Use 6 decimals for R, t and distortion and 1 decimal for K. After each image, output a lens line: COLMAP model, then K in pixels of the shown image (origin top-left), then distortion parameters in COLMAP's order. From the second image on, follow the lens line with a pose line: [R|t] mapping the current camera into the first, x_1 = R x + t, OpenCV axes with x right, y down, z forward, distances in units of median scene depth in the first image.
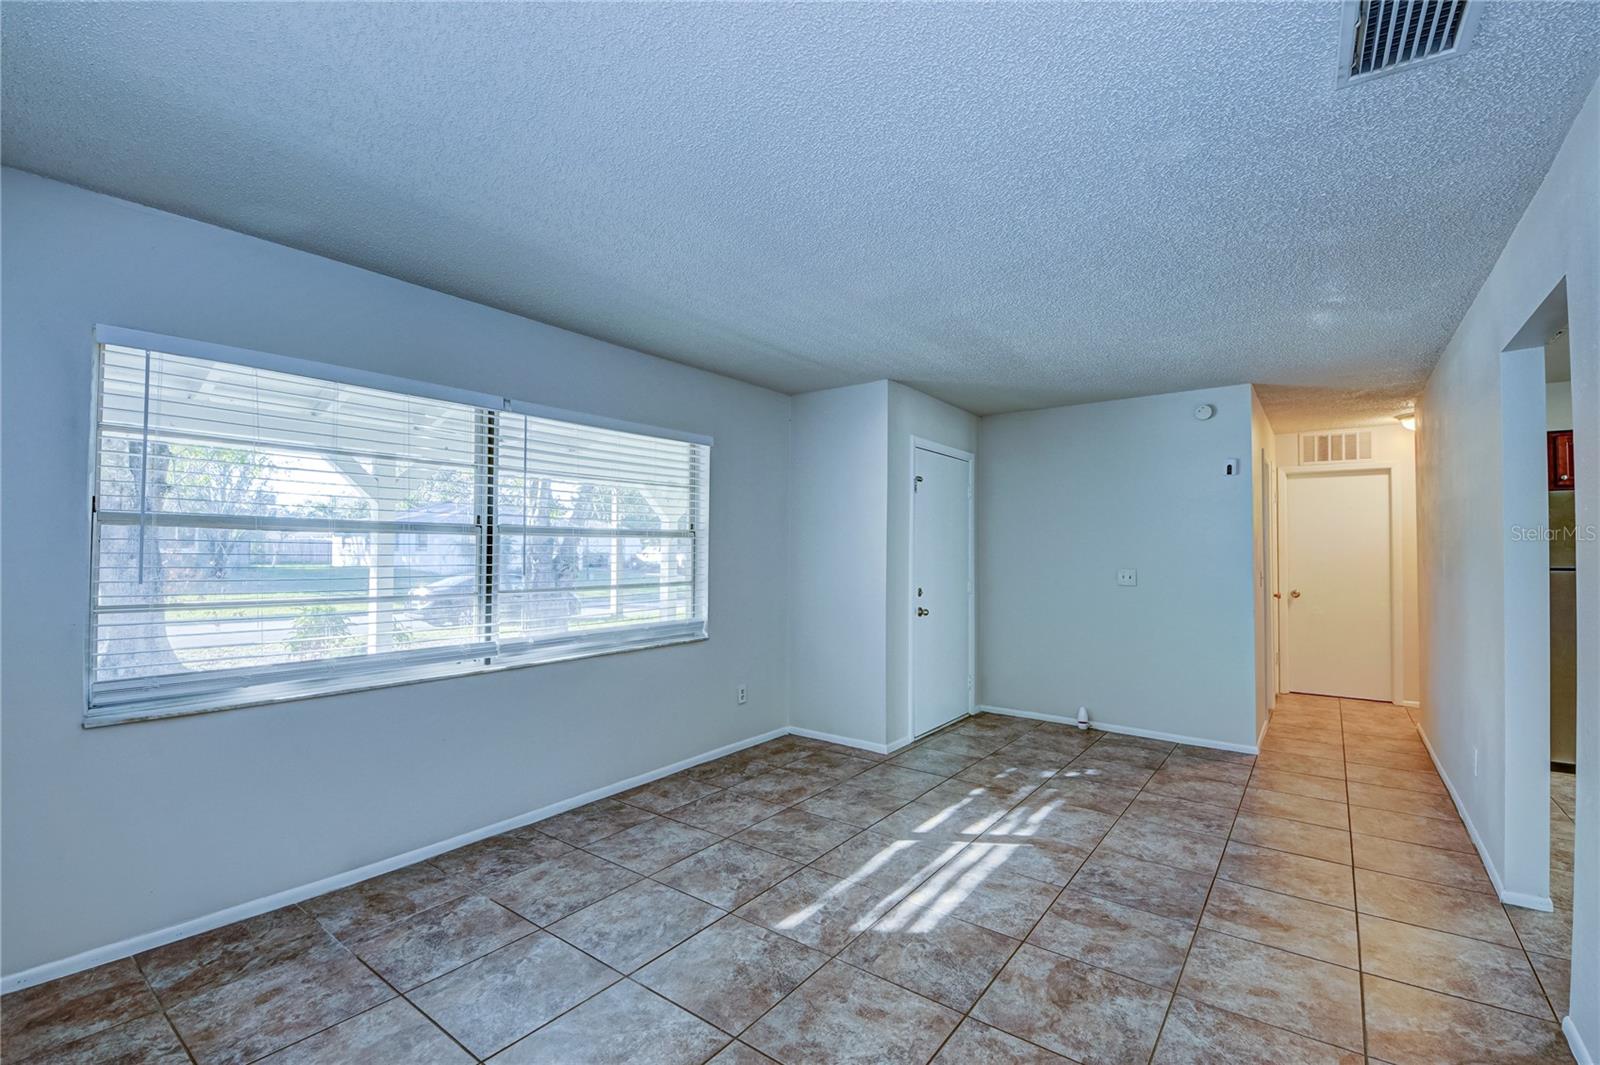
lens RADIAL K [[681.9, 0, 793.4], [0, 681.9, 537.0], [0, 0, 1]] dist [-0.038369, -0.003233]
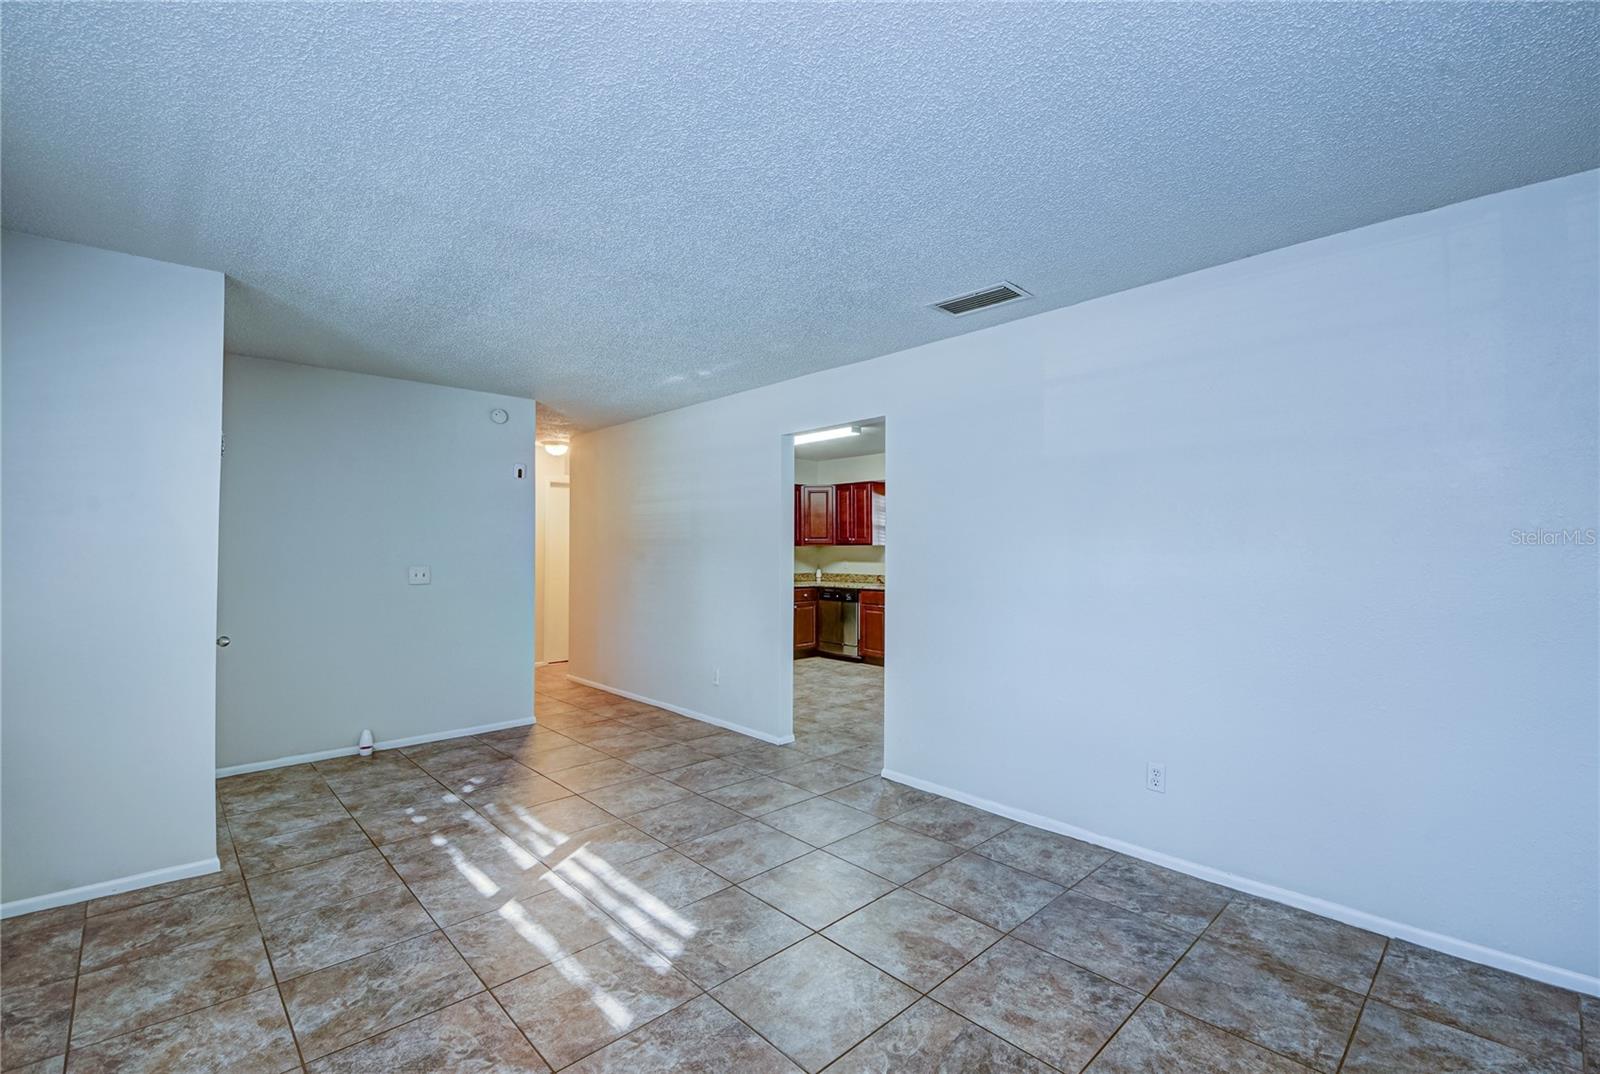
lens RADIAL K [[681.9, 0, 799.5], [0, 681.9, 533.2], [0, 0, 1]] dist [-0.038369, -0.003233]
pose [[0.161702, -0.001423, 0.986839, -0.524141], [0.000057, 0.999999, 0.001433, -0.014617], [-0.986840, -0.000176, 0.161702, 0.441467]]
